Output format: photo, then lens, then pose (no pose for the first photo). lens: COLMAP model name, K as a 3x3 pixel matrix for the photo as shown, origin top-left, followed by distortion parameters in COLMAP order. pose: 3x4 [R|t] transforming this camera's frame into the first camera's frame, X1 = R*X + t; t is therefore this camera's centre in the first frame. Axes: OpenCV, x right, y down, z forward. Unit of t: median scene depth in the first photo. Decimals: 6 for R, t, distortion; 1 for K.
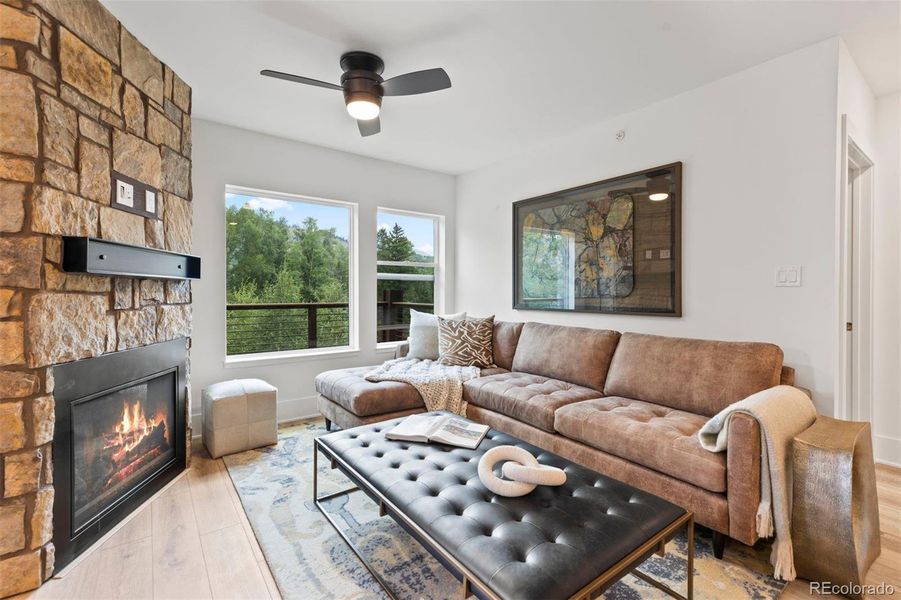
lens RADIAL K [[403.6, 0, 452.6], [0, 403.6, 293.3], [0, 0, 1]] dist [0.009149, -0.002841]
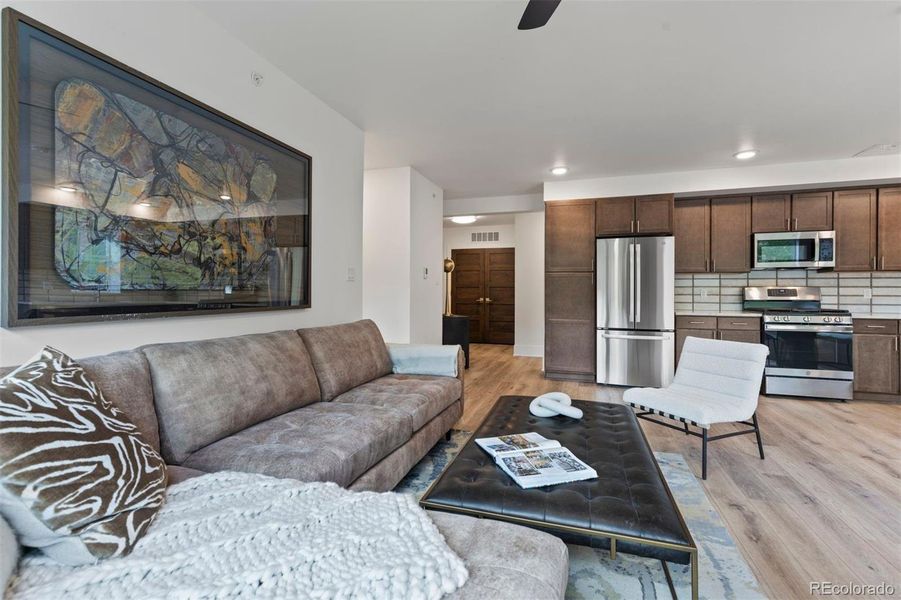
lens RADIAL K [[403.6, 0, 451.3], [0, 403.6, 291.0], [0, 0, 1]] dist [0.009149, -0.002841]
pose [[-0.571364, -0.003922, 0.820687, -0.522728], [-0.000922, 0.999991, 0.004137, 0.012031], [-0.820696, 0.001607, -0.571363, 1.384838]]
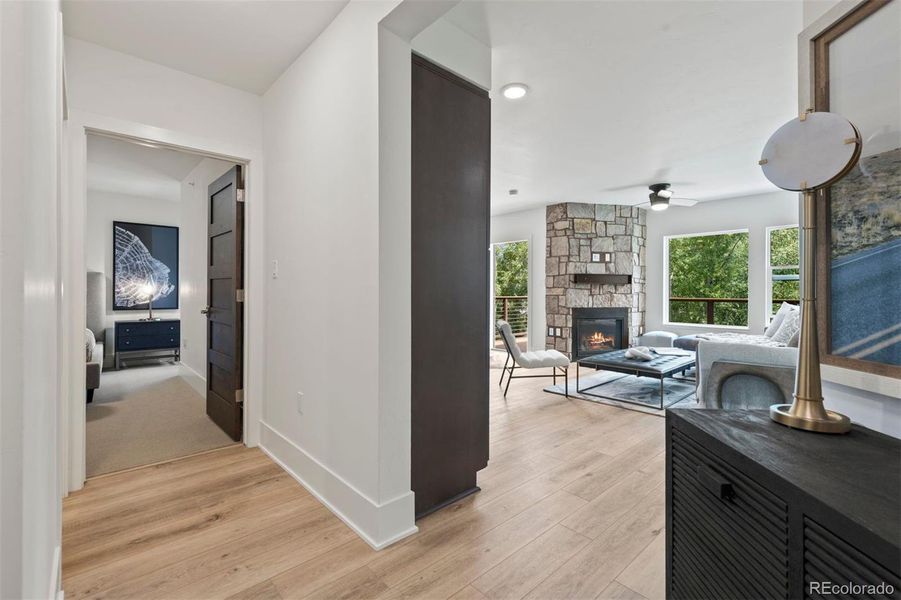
lens RADIAL K [[403.6, 0, 449.7], [0, 403.6, 292.3], [0, 0, 1]] dist [0.009149, -0.002841]
pose [[0.090269, 0.000049, -0.995917, 1.781259], [-0.008348, 0.999965, -0.000708, 0.028582], [0.995882, 0.008378, 0.090266, -0.328879]]
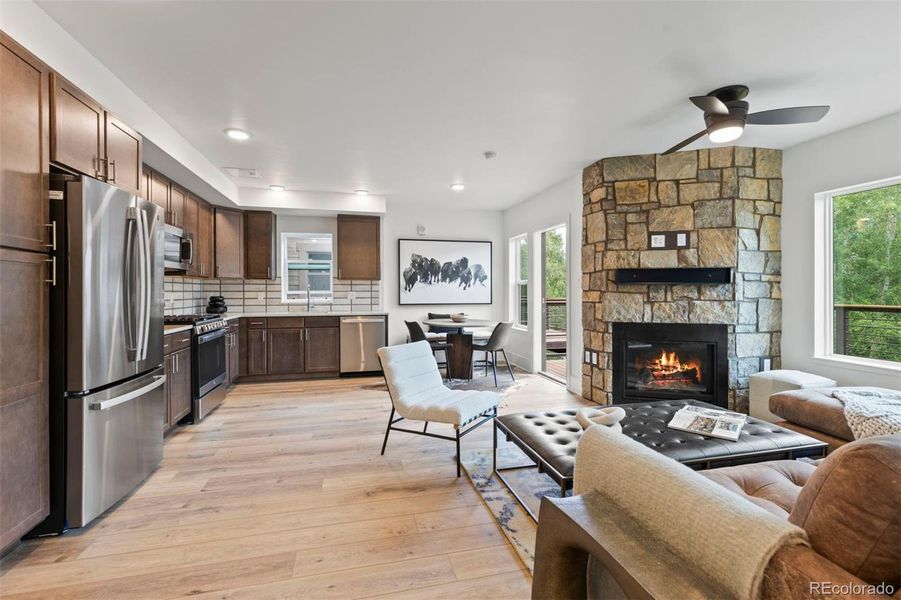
lens RADIAL K [[403.6, 0, 452.2], [0, 403.6, 292.7], [0, 0, 1]] dist [0.009149, -0.002841]
pose [[-0.394724, 0.000379, -0.918799, 1.077480], [-0.003355, 0.999993, 0.001854, -0.001486], [0.918793, 0.003814, -0.394720, 0.698028]]
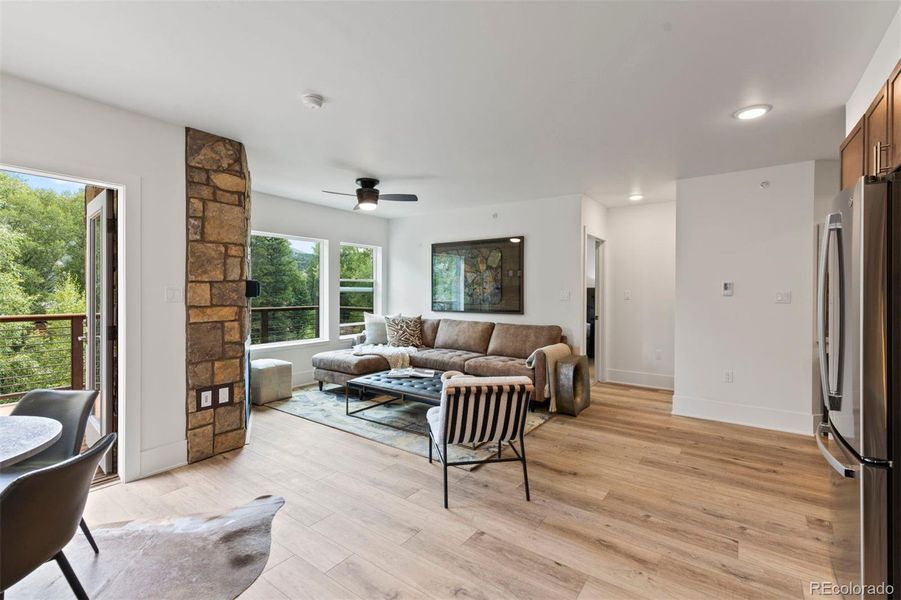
lens RADIAL K [[403.6, 0, 452.5], [0, 403.6, 294.7], [0, 0, 1]] dist [0.009149, -0.002841]
pose [[0.955717, -0.001594, 0.294282, -0.372220], [0.000261, 0.999990, 0.004569, -0.049977], [-0.294286, -0.004290, 0.955708, -0.840949]]
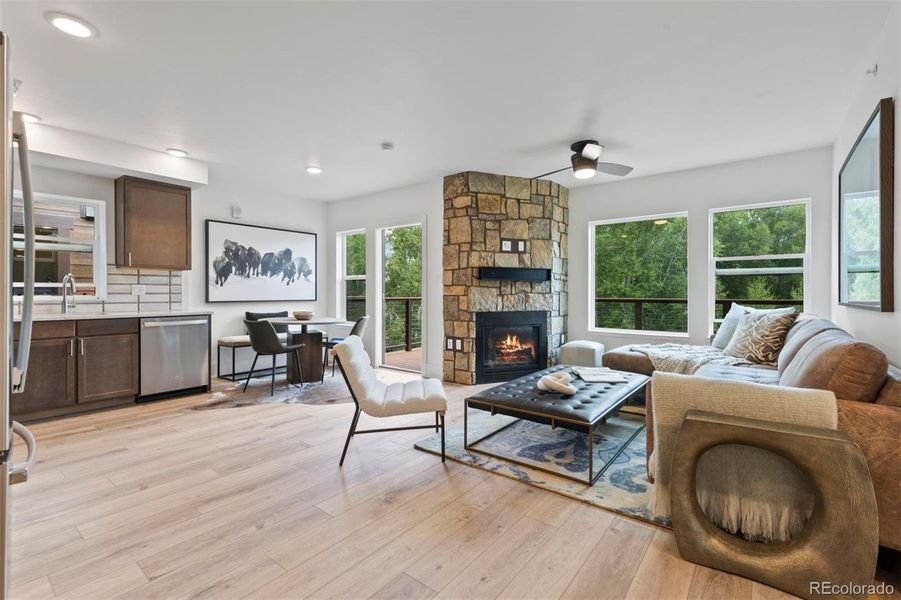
lens RADIAL K [[403.6, 0, 452.3], [0, 403.6, 293.9], [0, 0, 1]] dist [0.009149, -0.002841]
pose [[0.254733, -0.000420, -0.967011, 1.145490], [-0.004040, 0.999991, -0.001498, 0.034757], [0.967003, 0.004288, 0.254729, 0.067698]]
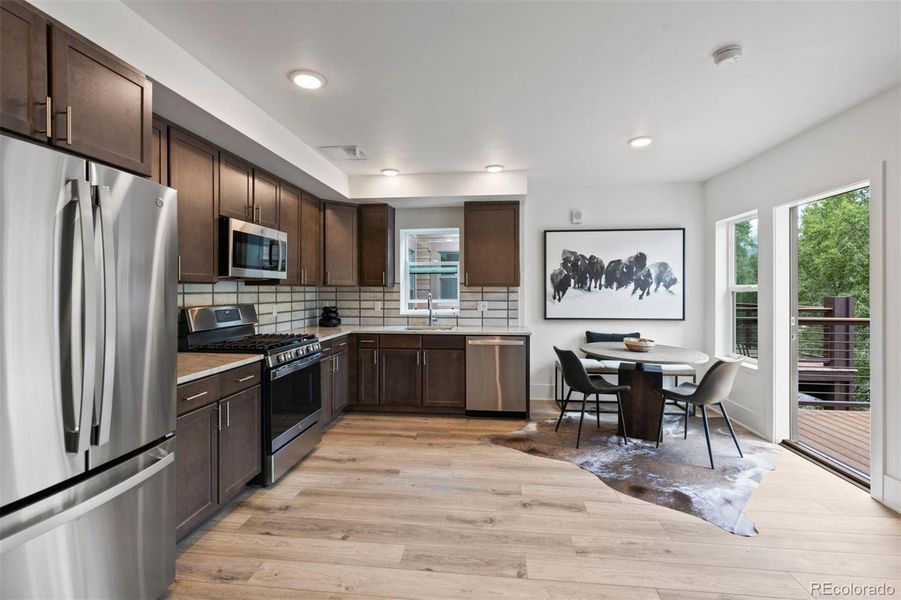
lens RADIAL K [[403.6, 0, 450.4], [0, 403.6, 291.6], [0, 0, 1]] dist [0.009149, -0.002841]
pose [[-0.689465, -0.001058, -0.724318, 0.562523], [-0.004891, 0.999983, 0.003195, -0.051537], [0.724302, 0.005746, -0.689459, 0.378053]]
